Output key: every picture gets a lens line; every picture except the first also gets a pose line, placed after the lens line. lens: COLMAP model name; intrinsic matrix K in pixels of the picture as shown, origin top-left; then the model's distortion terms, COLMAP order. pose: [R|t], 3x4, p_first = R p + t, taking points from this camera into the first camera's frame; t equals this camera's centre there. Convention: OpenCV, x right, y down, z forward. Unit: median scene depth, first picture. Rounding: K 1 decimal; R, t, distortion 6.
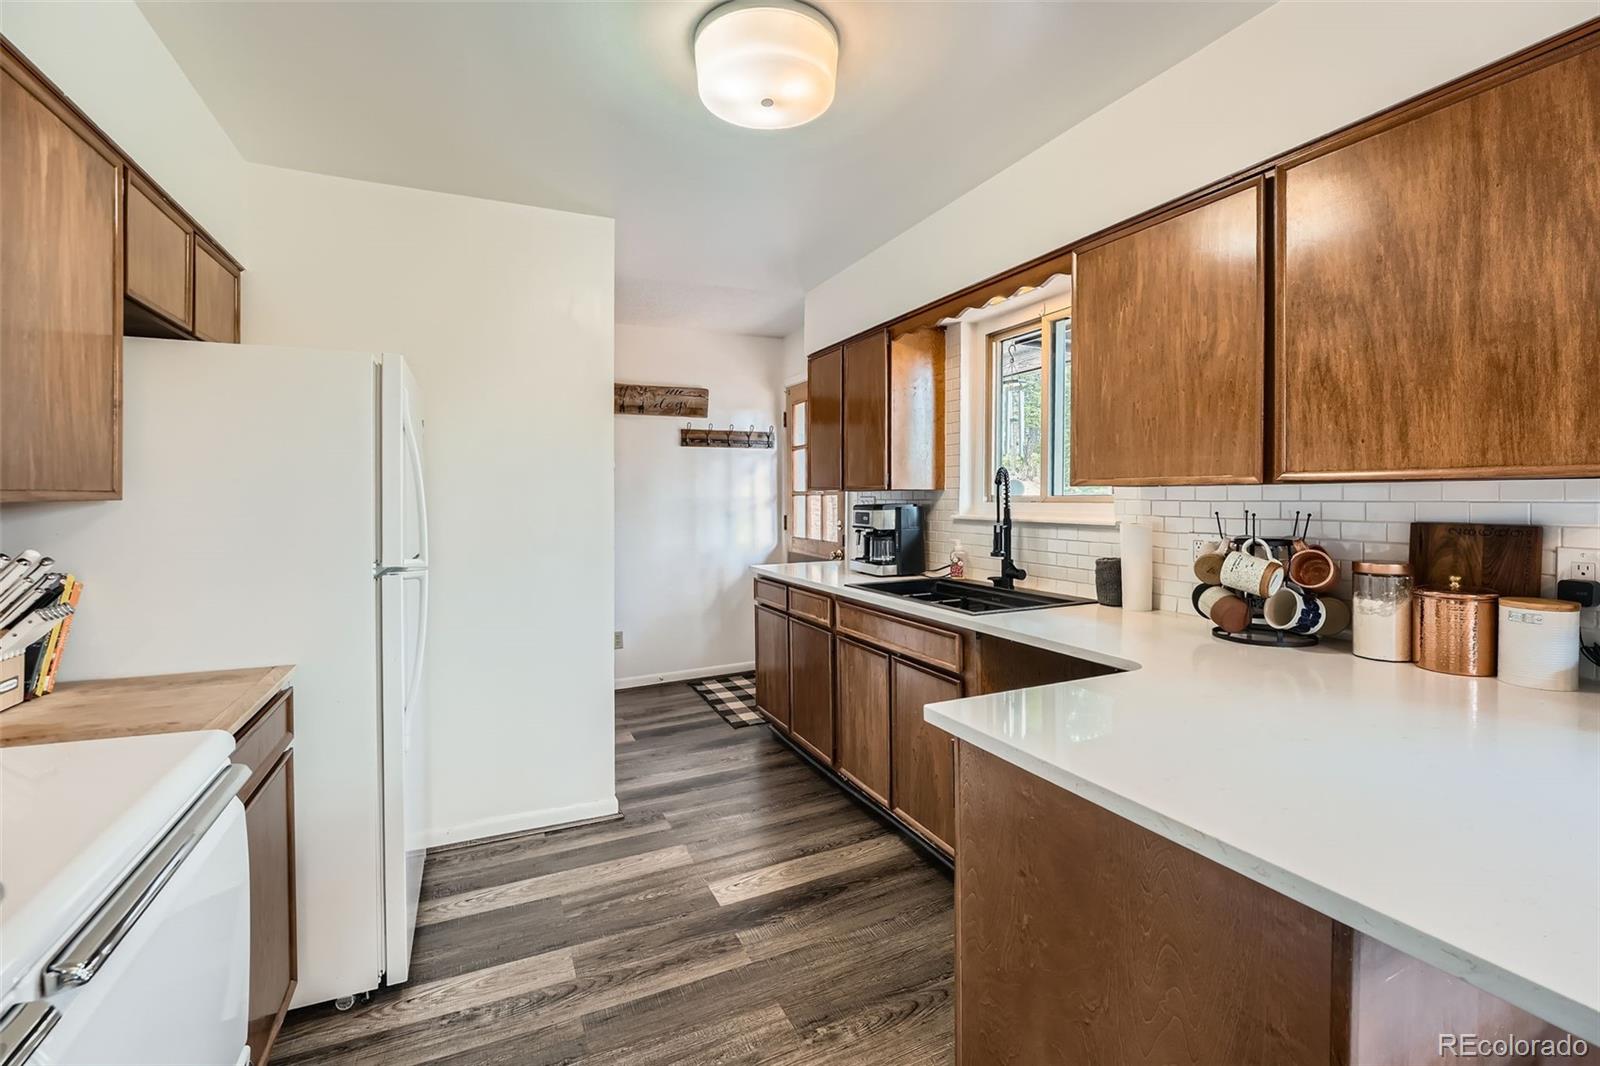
lens RADIAL K [[692.1, 0, 807.6], [0, 692.1, 502.6], [0, 0, 1]] dist [-0.012685, 0.000524]
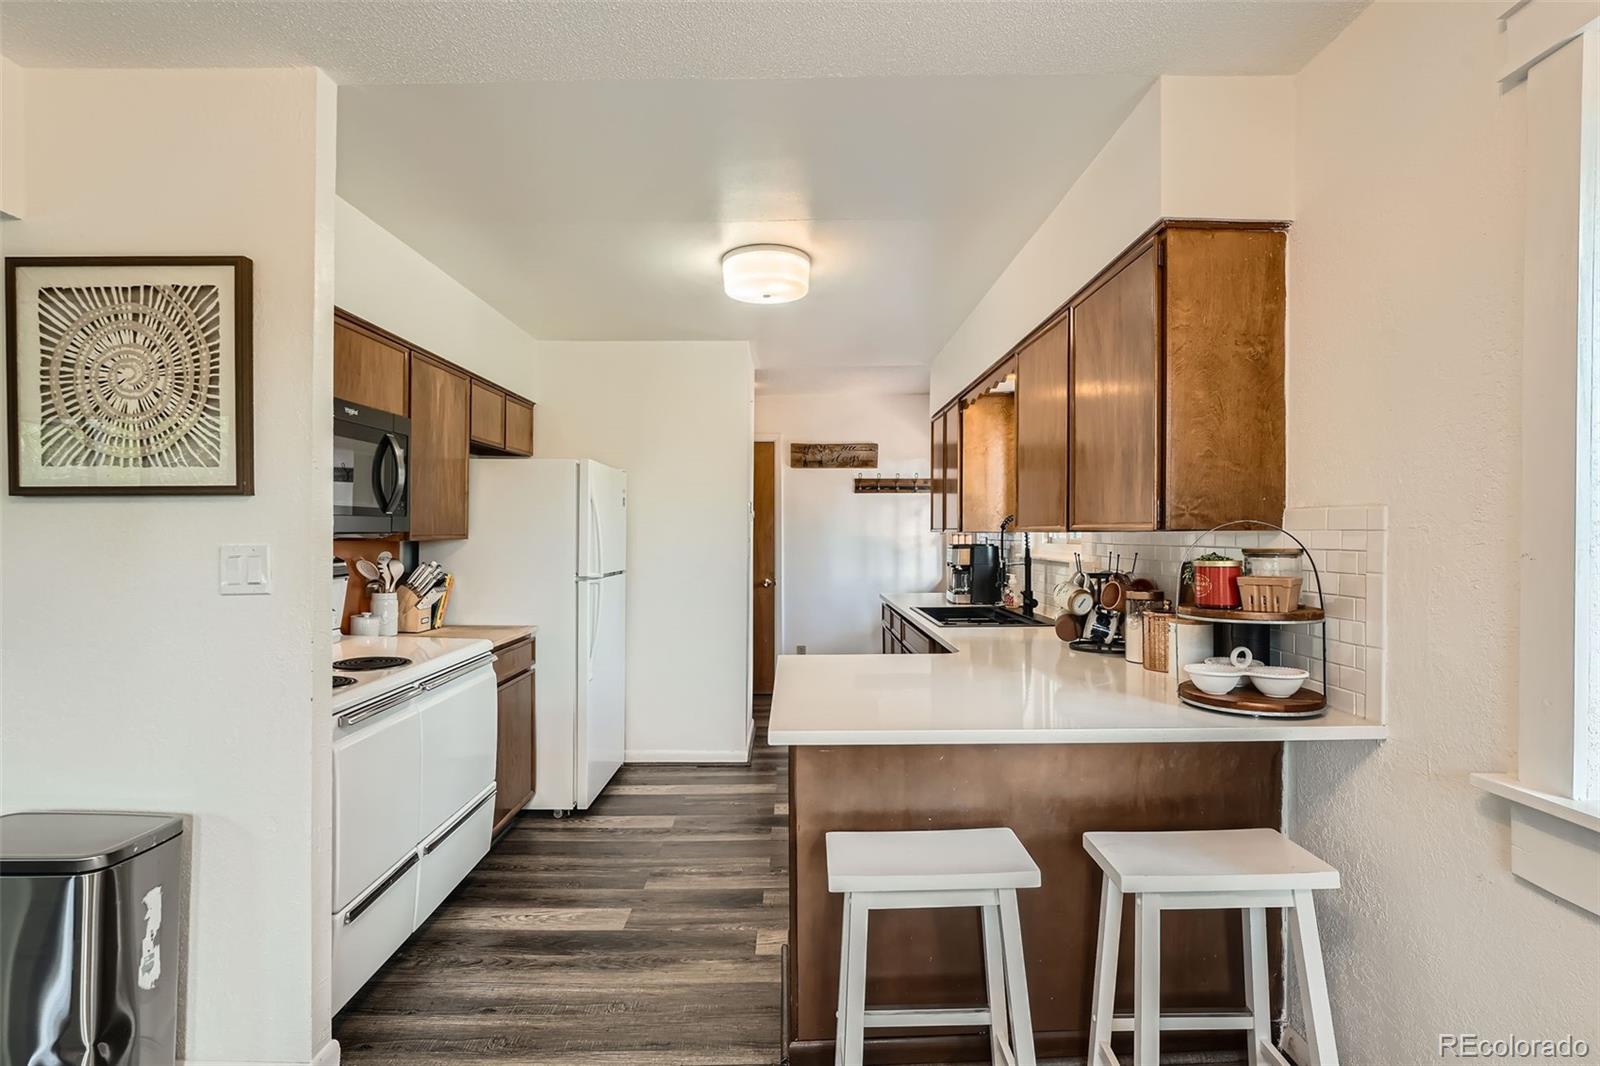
lens RADIAL K [[748.7, 0, 808.3], [0, 748.7, 529.1], [0, 0, 1]] dist [-0.013777, 0.000245]
pose [[0.911420, 0.001192, -0.411476, 0.719369], [-0.006656, 0.999908, -0.011847, -0.010971], [0.411424, 0.013537, 0.911344, -0.529710]]
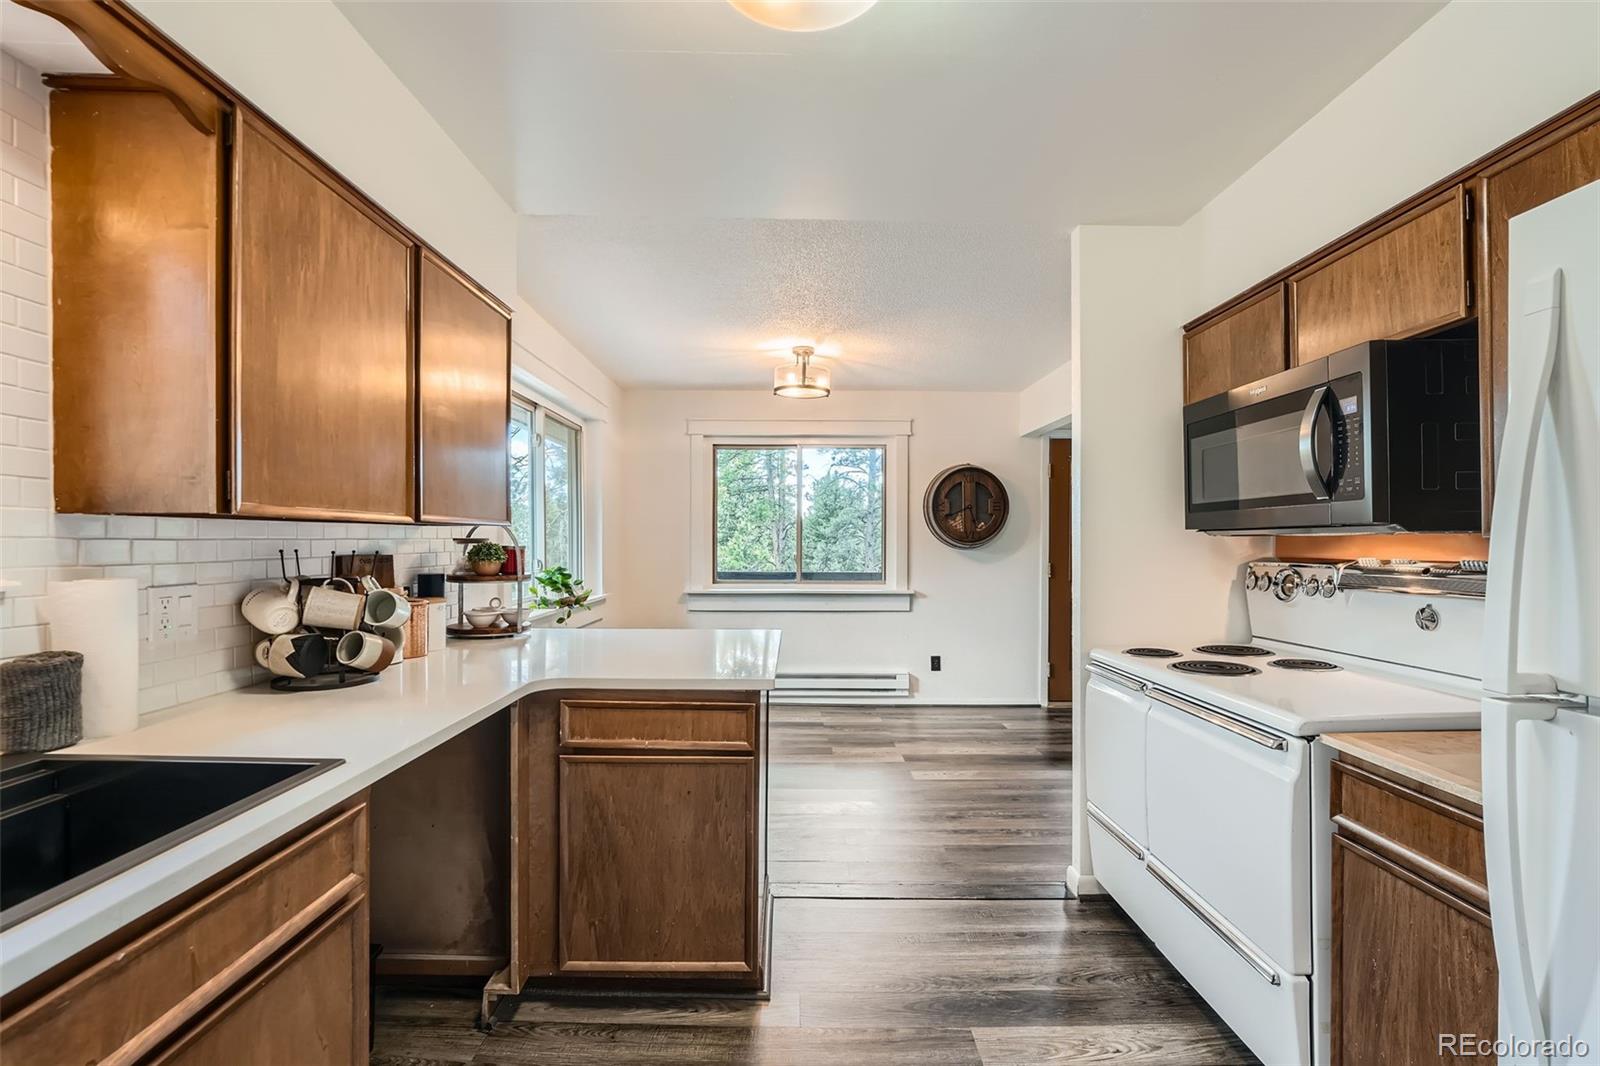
lens RADIAL K [[698.0, 0, 806.7], [0, 698.0, 540.8], [0, 0, 1]] dist [-0.002827, -0.000189]
pose [[-0.911002, -0.002470, 0.412394, -0.342891], [0.001717, 0.999951, 0.009781, -0.006082], [-0.412398, 0.009619, -0.910953, 1.580842]]
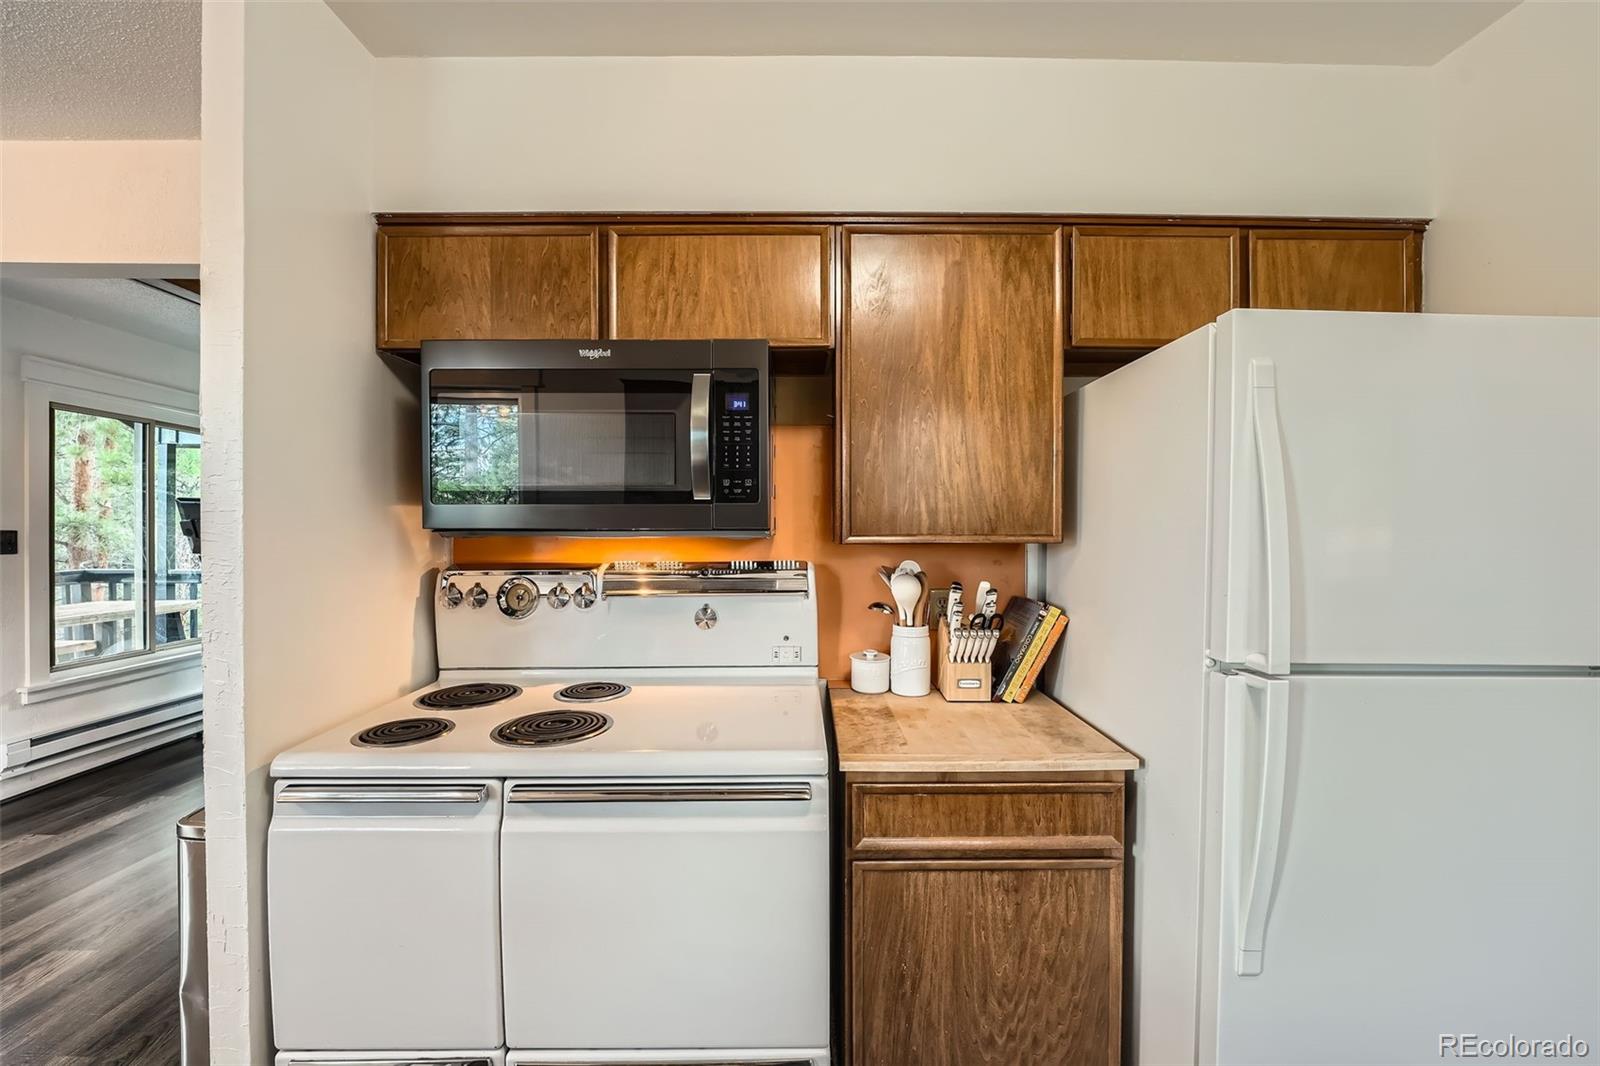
lens RADIAL K [[678.4, 0, 804.3], [0, 678.4, 531.3], [0, 0, 1]] dist [-0.018541, 0.001625]
pose [[-0.417395, 0.003074, -0.908720, 0.096931], [-0.010532, 0.999911, 0.008220, -0.021952], [0.908664, 0.013001, -0.417326, 0.884935]]
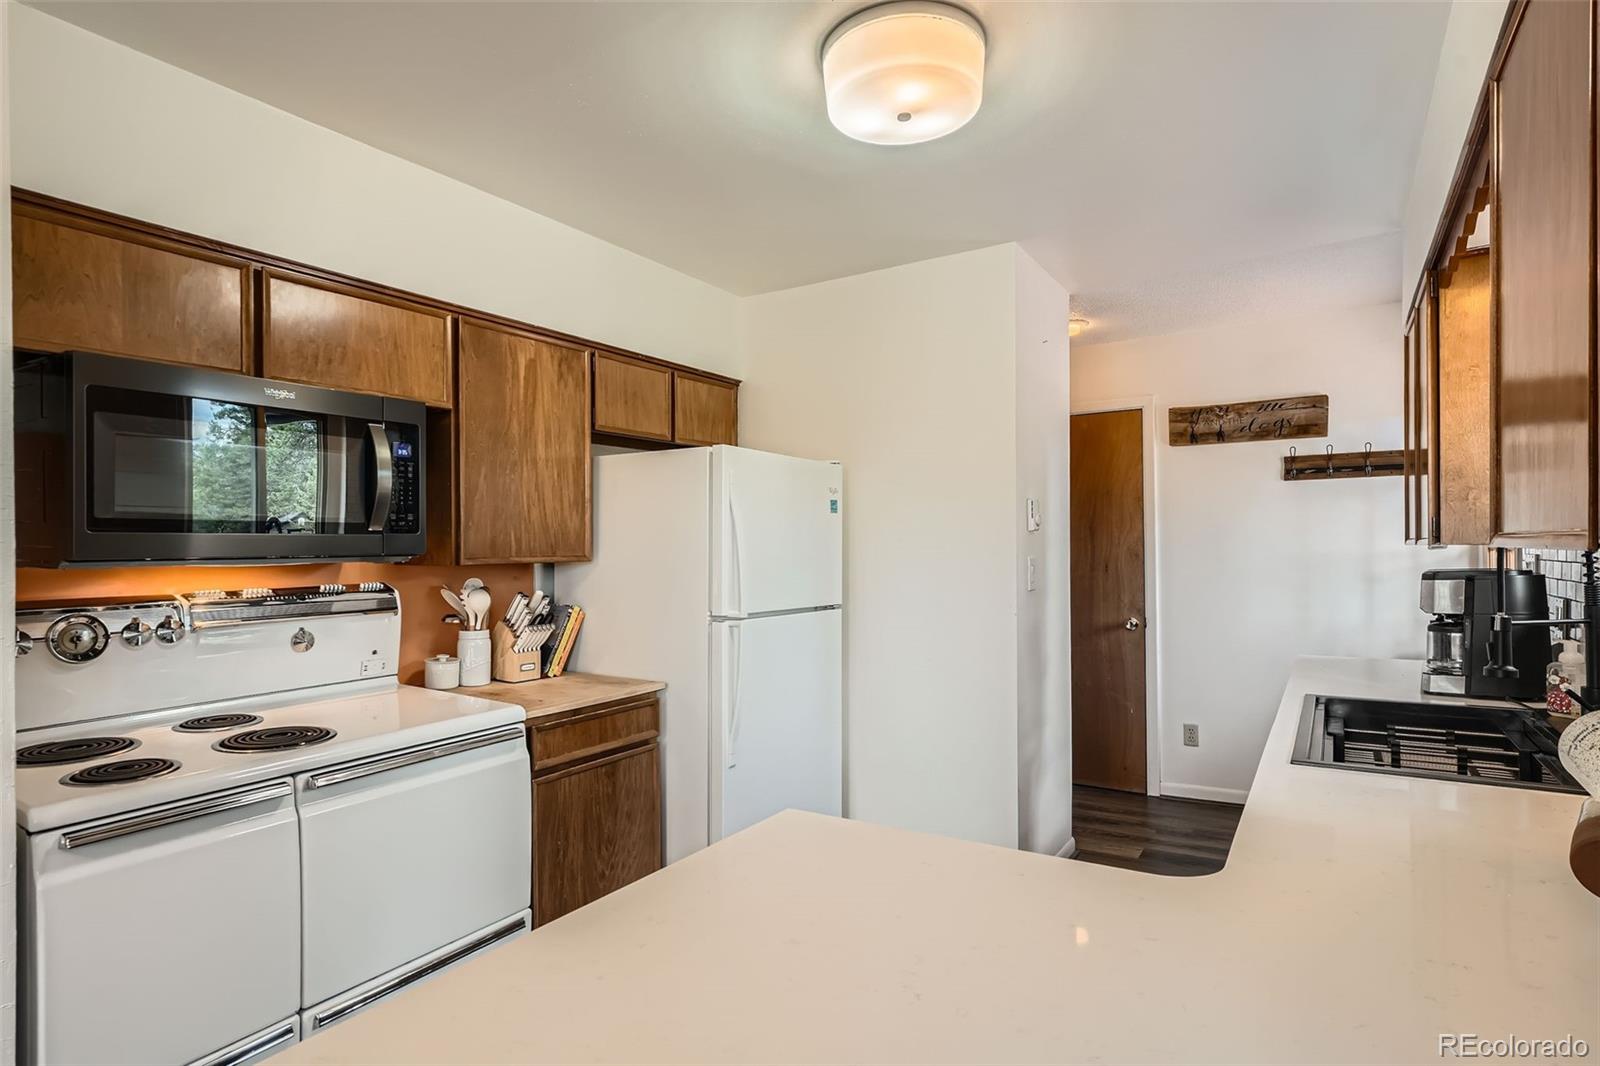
lens RADIAL K [[840.6, 0, 808.2], [0, 840.6, 542.0], [0, 0, 1]] dist [0.003448, 0.000933]
pose [[0.541881, -0.007225, -0.840424, 0.743111], [-0.000953, 0.999957, -0.009211, -0.025281], [0.840455, 0.005792, 0.541851, 0.303364]]
